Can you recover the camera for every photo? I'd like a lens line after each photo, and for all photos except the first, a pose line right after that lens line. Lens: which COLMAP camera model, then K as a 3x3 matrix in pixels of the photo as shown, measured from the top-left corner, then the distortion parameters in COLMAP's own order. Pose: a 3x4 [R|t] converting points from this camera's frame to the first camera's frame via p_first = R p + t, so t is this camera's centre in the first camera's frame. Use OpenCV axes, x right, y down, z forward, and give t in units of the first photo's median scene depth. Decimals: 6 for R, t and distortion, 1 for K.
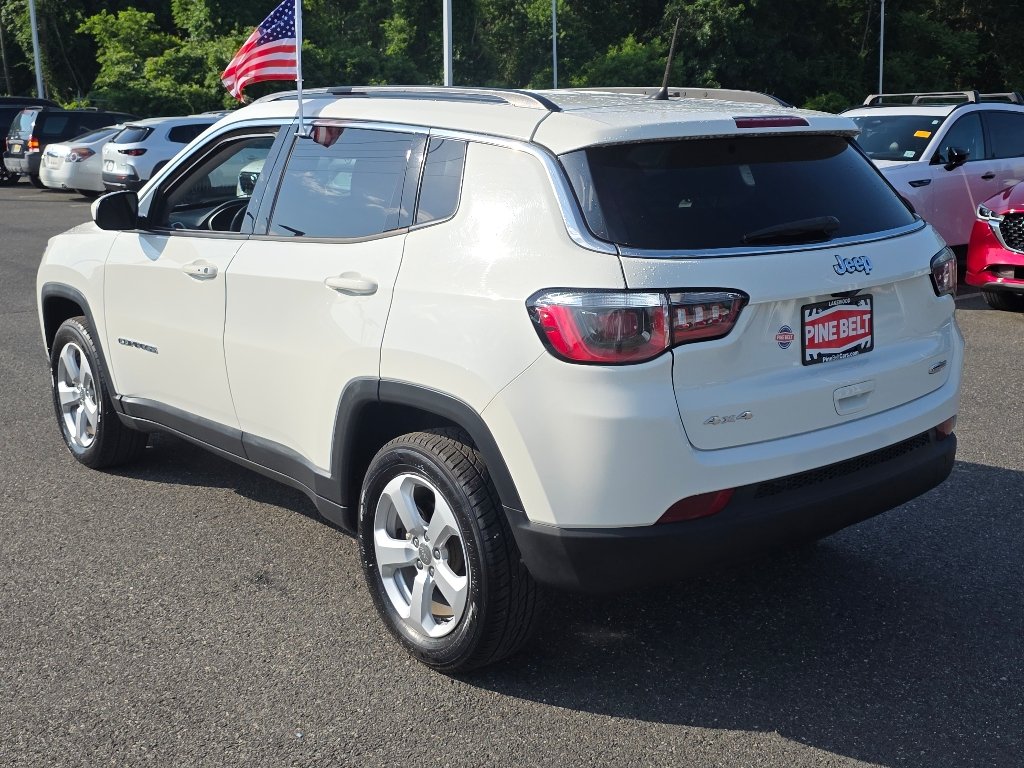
lens RADIAL K [[1182.0, 0, 510.3], [0, 1182.0, 376.3], [0, 0, 1]] dist [0.049415, 0.000000]
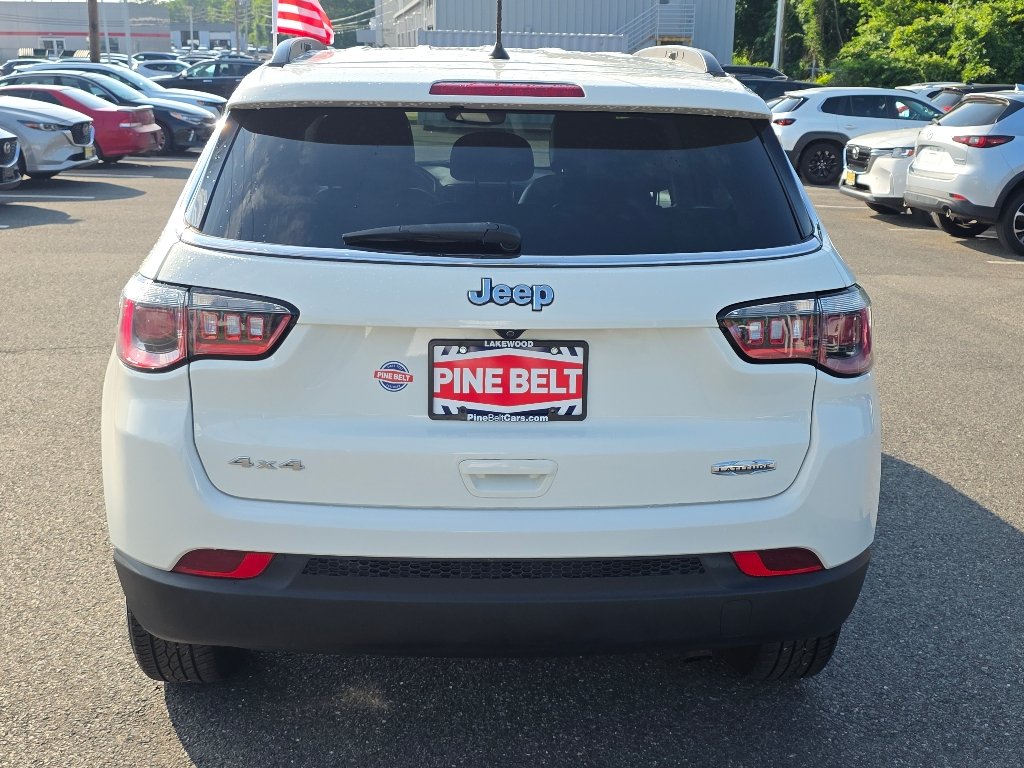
lens RADIAL K [[1182.0, 0, 507.4], [0, 1182.0, 394.0], [0, 0, 1]] dist [0.049415, 0.000000]
pose [[0.804062, 0.178664, -0.567066, 0.676271], [-0.158102, 0.983692, 0.085752, -0.092175], [0.573139, 0.020705, 0.819196, 0.404719]]
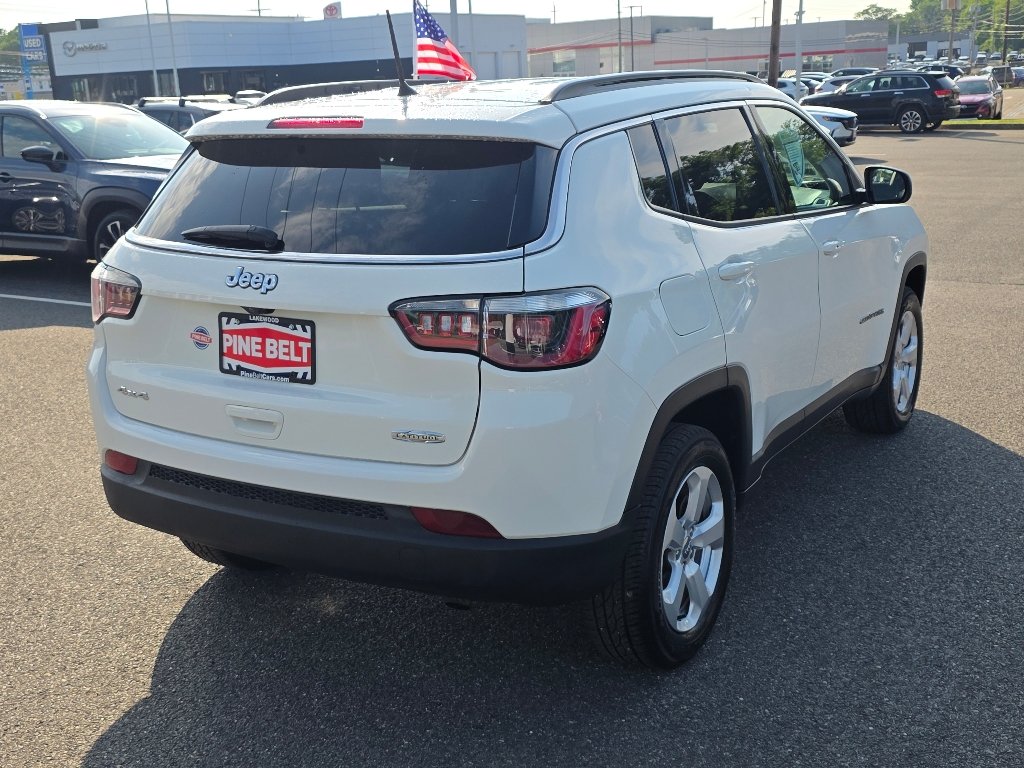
lens RADIAL K [[1182.0, 0, 508.1], [0, 1182.0, 384.7], [0, 0, 1]] dist [0.049415, 0.000000]
pose [[0.358515, 0.226983, -0.905509, 1.182367], [-0.189378, 0.967505, 0.167544, -0.201747], [0.914113, 0.111416, 0.389850, 0.802247]]
